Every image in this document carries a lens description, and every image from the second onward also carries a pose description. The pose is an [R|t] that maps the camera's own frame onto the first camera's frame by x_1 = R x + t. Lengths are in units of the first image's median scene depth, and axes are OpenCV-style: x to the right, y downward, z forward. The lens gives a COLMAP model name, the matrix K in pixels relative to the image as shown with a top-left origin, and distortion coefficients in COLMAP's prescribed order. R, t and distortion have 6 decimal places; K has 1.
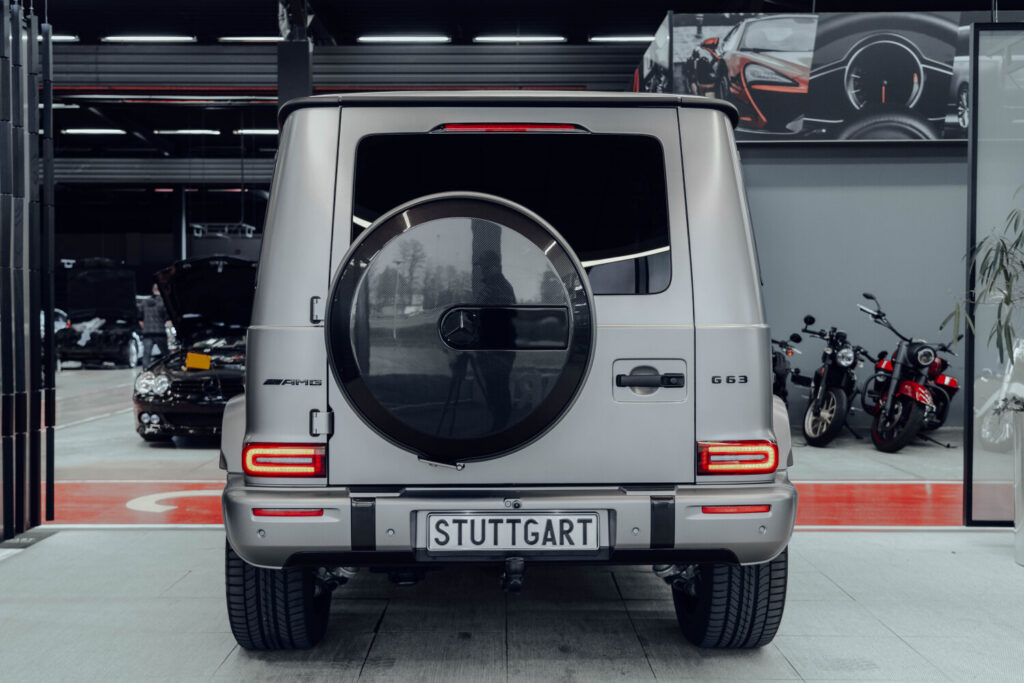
lens RADIAL K [[1093.8, 0, 483.6], [0, 1093.8, 341.2], [0, 0, 1]] dist [0.016280, -0.004421]
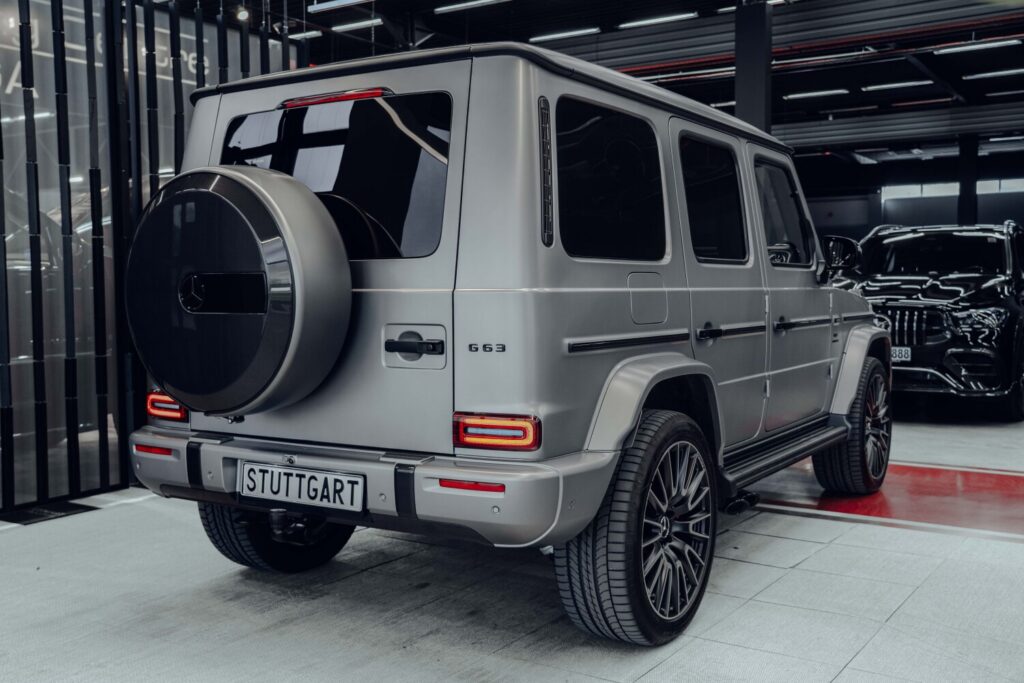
lens RADIAL K [[1049.0, 0, 512.7], [0, 1049.0, 330.7], [0, 0, 1]] dist [-0.021297, -0.007277]
pose [[0.842128, 0.020527, -0.538886, 0.739898], [-0.005338, 0.999544, 0.029731, -0.006419], [0.539251, -0.022161, 0.841854, 0.262783]]
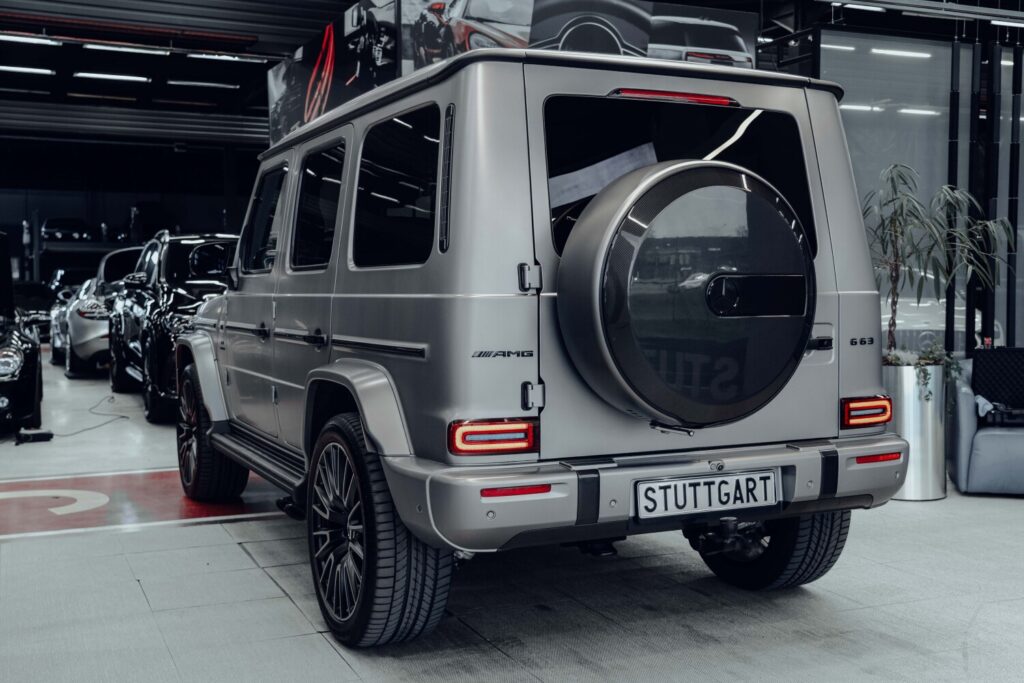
lens RADIAL K [[1136.7, 0, 512.0], [0, 1136.7, 341.5], [0, 0, 1]] dist [0.009890, 0.013309]
pose [[0.909539, -0.020592, 0.415108, -0.581055], [0.009078, 0.999518, 0.029692, -0.002102], [-0.415519, -0.023238, 0.909288, 0.108218]]
